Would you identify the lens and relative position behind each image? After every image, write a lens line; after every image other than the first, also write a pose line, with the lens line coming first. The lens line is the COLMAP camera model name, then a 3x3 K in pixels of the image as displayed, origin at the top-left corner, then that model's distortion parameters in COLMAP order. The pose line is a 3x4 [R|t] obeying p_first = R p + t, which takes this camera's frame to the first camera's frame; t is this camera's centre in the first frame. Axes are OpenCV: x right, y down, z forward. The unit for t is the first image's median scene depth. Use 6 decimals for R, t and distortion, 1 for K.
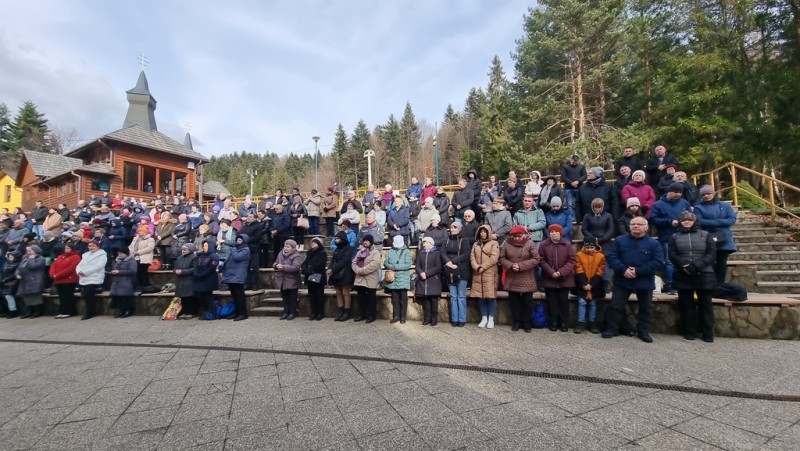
lens RADIAL K [[325.9, 0, 401.3], [0, 325.9, 235.1], [0, 0, 1]] dist [0.002011, -0.004707]
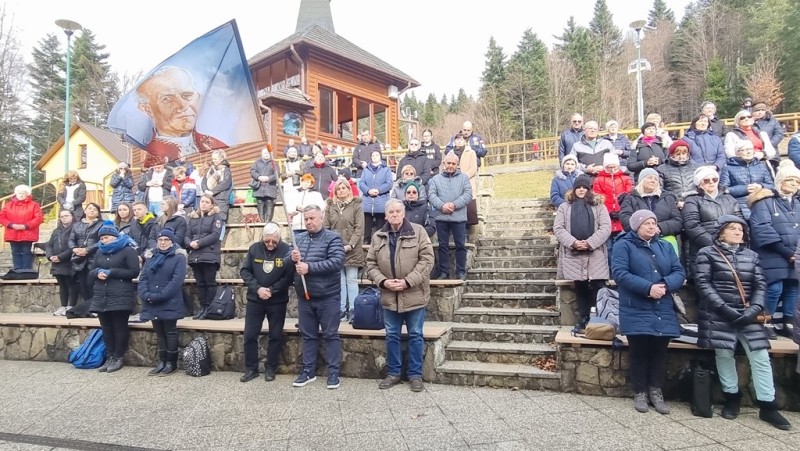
lens RADIAL K [[504.9, 0, 406.0], [0, 504.9, 237.2], [0, 0, 1]] dist [-0.005370, 0.002829]
pose [[0.976292, 0.007686, -0.216321, -1.432982], [-0.001942, 0.999640, 0.026751, 0.061973], [0.216449, -0.025697, 0.975956, 0.431926]]
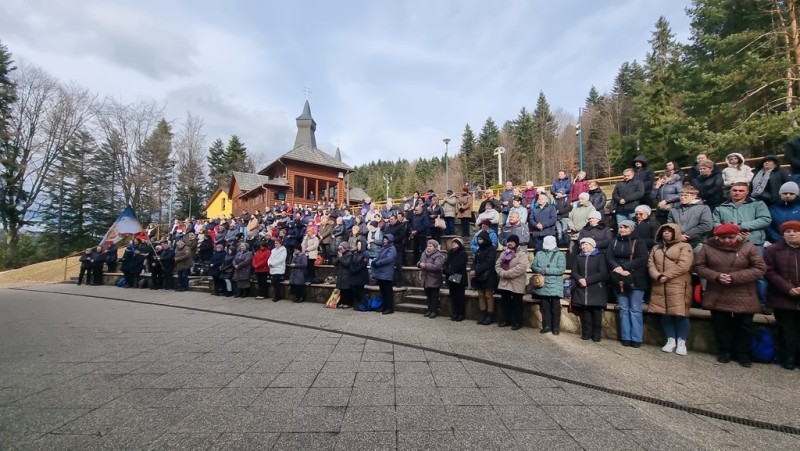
lens RADIAL K [[325.9, 0, 401.3], [0, 325.9, 235.1], [0, 0, 1]] dist [0.002011, -0.004707]
pose [[0.928009, 0.003188, -0.372544, -0.042958], [-0.004121, 0.999990, -0.001706, 0.001475], [0.372535, 0.003119, 0.928013, 0.012347]]
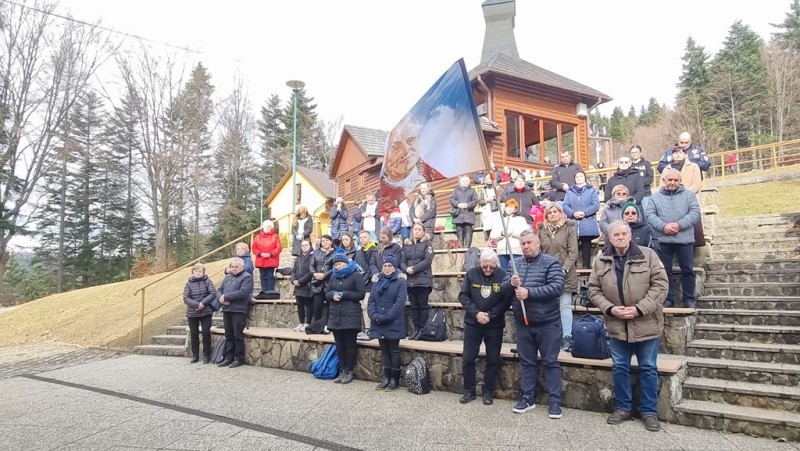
lens RADIAL K [[504.9, 0, 406.0], [0, 504.9, 237.2], [0, 0, 1]] dist [-0.005370, 0.002829]
pose [[0.841938, -0.025810, -0.538956, -1.474162], [0.015199, 0.999593, -0.024126, 0.060916], [0.539360, 0.012121, 0.841988, 0.408866]]
